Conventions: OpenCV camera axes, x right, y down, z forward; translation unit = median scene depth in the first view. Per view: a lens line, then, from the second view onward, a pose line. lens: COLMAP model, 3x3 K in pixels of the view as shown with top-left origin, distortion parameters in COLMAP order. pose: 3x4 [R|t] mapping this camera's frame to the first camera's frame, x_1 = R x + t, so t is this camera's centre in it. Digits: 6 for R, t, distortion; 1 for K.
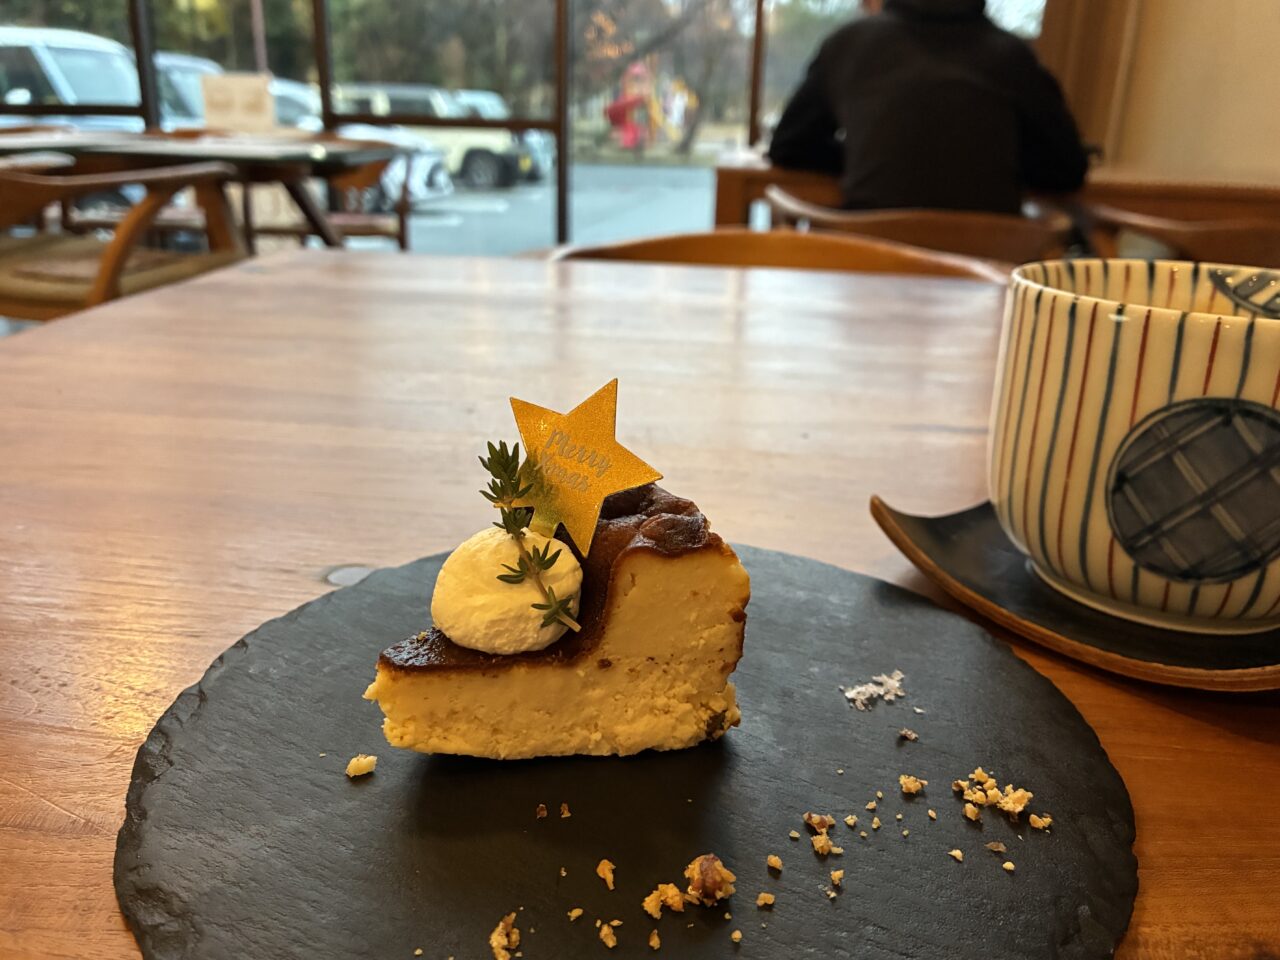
lens RADIAL K [[1057.0, 0, 637.9], [0, 1057.0, 476.8], [0, 0, 1]] dist [0.020878, -0.024472]
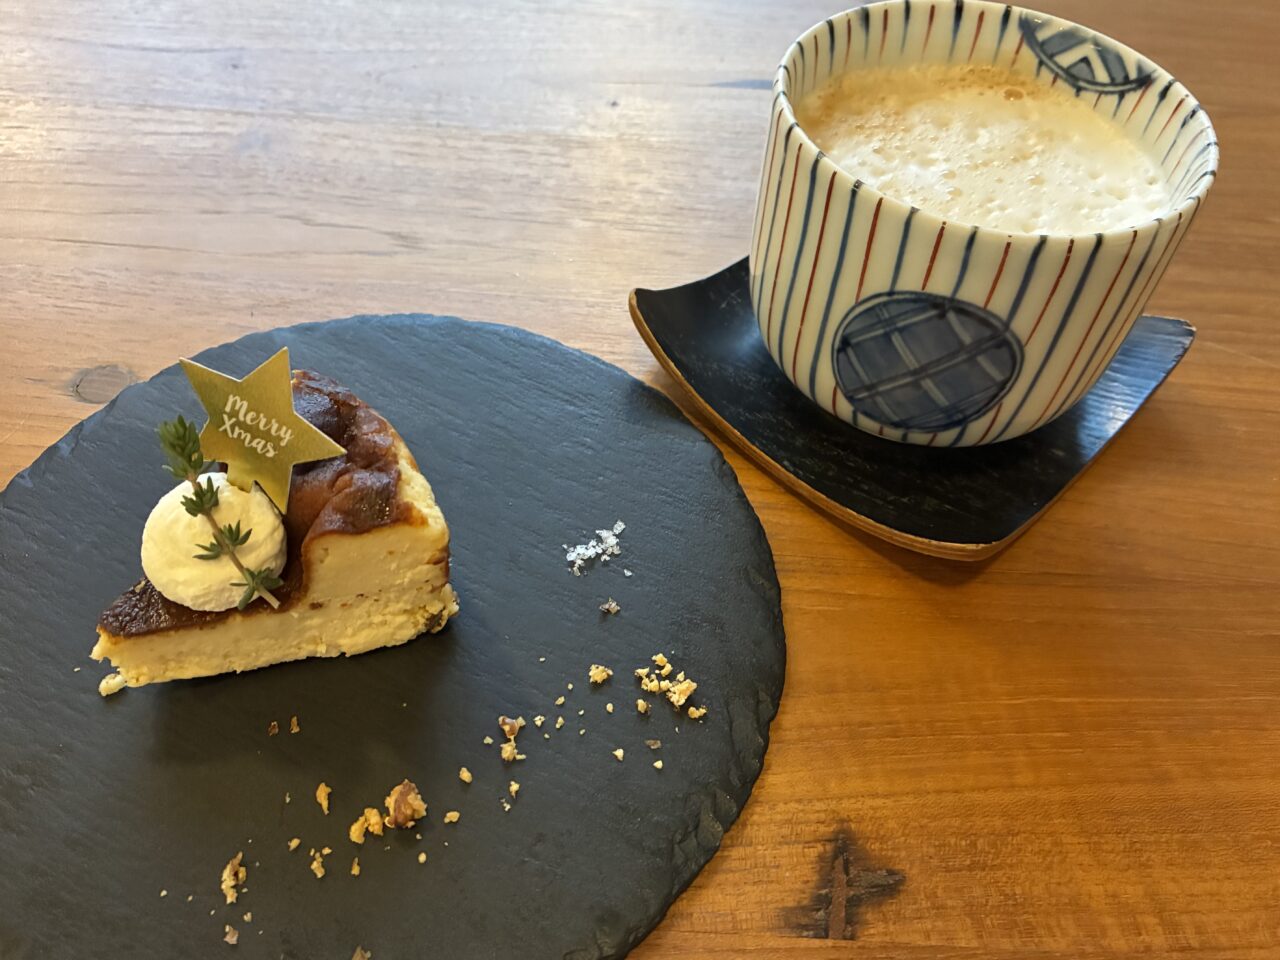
lens RADIAL K [[1057.0, 0, 638.0], [0, 1057.0, 476.1], [0, 0, 1]] dist [0.020878, -0.024472]
pose [[0.997688, -0.038352, 0.056098, 0.238508], [0.003342, 0.852212, 0.523186, -0.496553], [-0.067872, -0.521789, 0.850370, 0.115758]]
